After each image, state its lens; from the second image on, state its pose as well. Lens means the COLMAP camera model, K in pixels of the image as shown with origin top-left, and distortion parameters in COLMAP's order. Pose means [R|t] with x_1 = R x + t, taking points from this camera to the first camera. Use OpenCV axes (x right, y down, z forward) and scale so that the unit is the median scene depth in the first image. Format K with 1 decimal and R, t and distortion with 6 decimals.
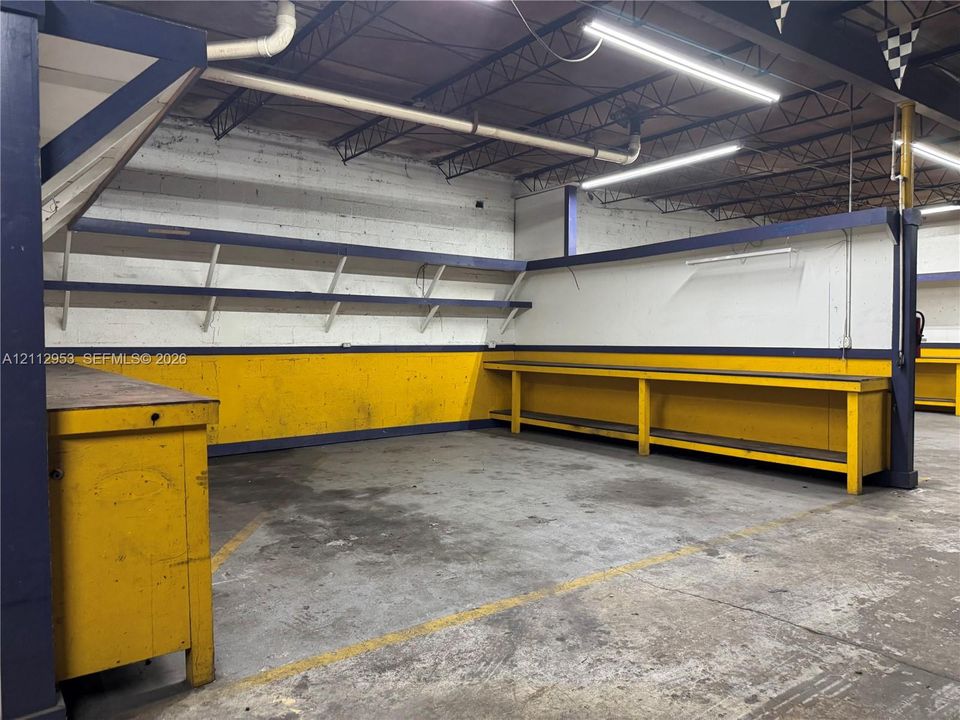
lens RADIAL K [[677.0, 0, 480.0], [0, 677.0, 360.0], [0, 0, 1]] dist [-0.057854, -0.000410]
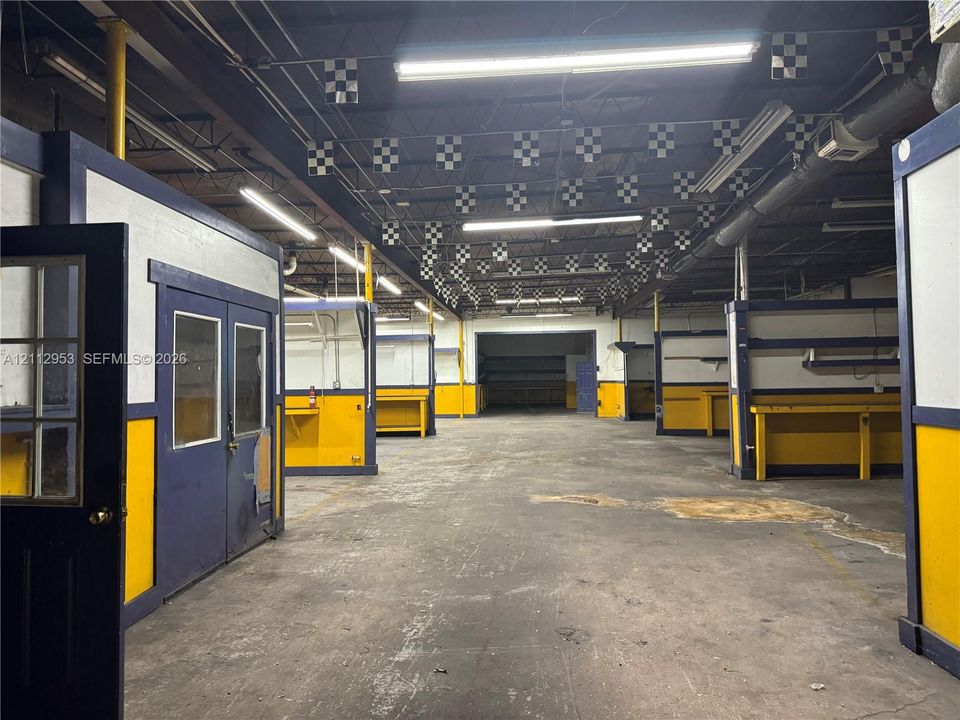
lens RADIAL K [[677.0, 0, 480.0], [0, 677.0, 360.0], [0, 0, 1]] dist [-0.057854, -0.000410]
pose [[0.671584, 0.020036, 0.740657, -1.271540], [0.033433, 0.997797, -0.057307, 0.046920], [-0.740173, 0.063248, 0.669435, -0.995830]]
